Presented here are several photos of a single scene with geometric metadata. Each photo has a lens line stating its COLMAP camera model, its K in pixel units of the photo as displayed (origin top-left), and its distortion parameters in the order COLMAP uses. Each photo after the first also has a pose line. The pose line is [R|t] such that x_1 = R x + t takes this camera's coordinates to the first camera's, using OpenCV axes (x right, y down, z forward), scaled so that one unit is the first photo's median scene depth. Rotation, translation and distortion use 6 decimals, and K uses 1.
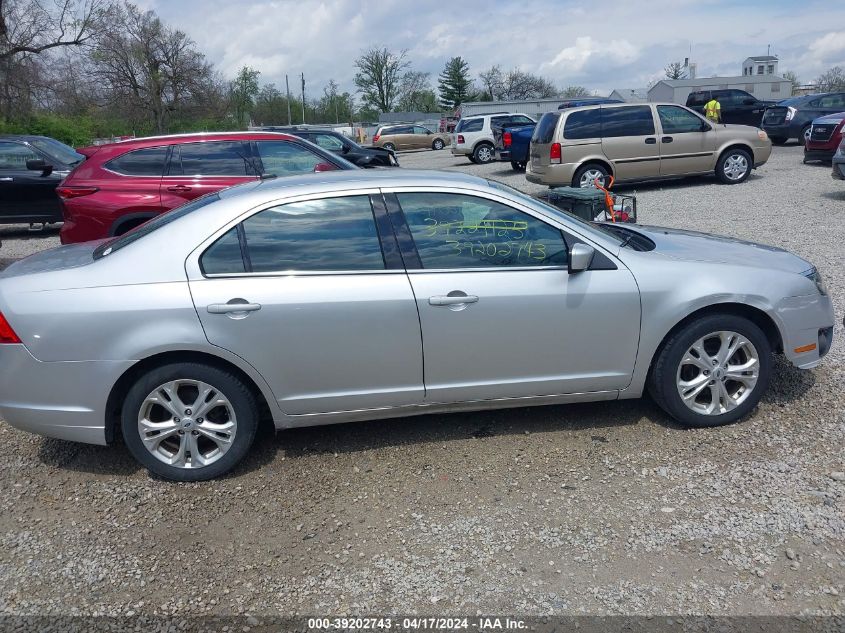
lens RADIAL K [[671.7, 0, 422.5], [0, 671.7, 316.5], [0, 0, 1]] dist [-0.022589, 0.034102]
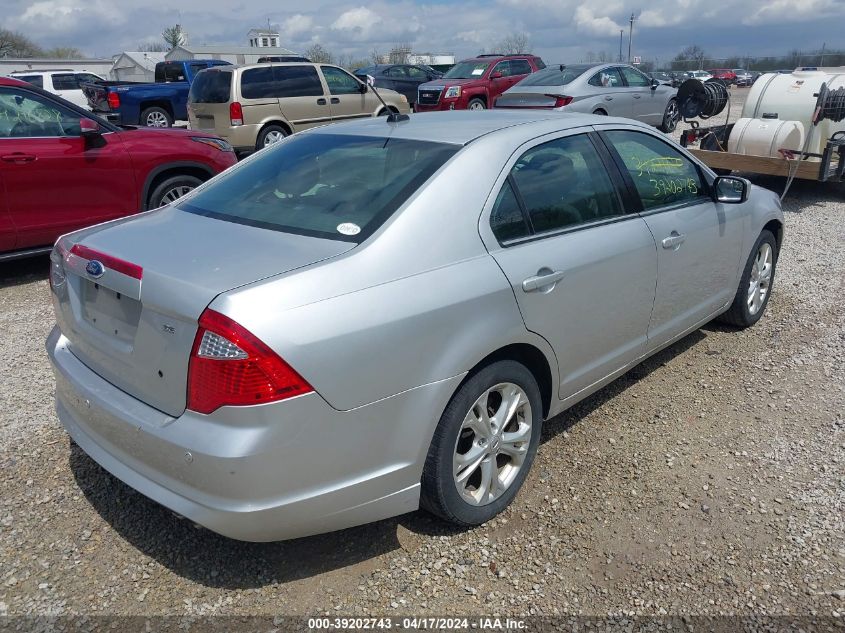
lens RADIAL K [[671.7, 0, 422.5], [0, 671.7, 316.5], [0, 0, 1]] dist [-0.022589, 0.034102]
pose [[0.770664, -0.177806, 0.611933, -0.217610], [0.151789, 0.983865, 0.094714, -0.016039], [-0.618900, 0.019892, 0.785218, 0.118673]]
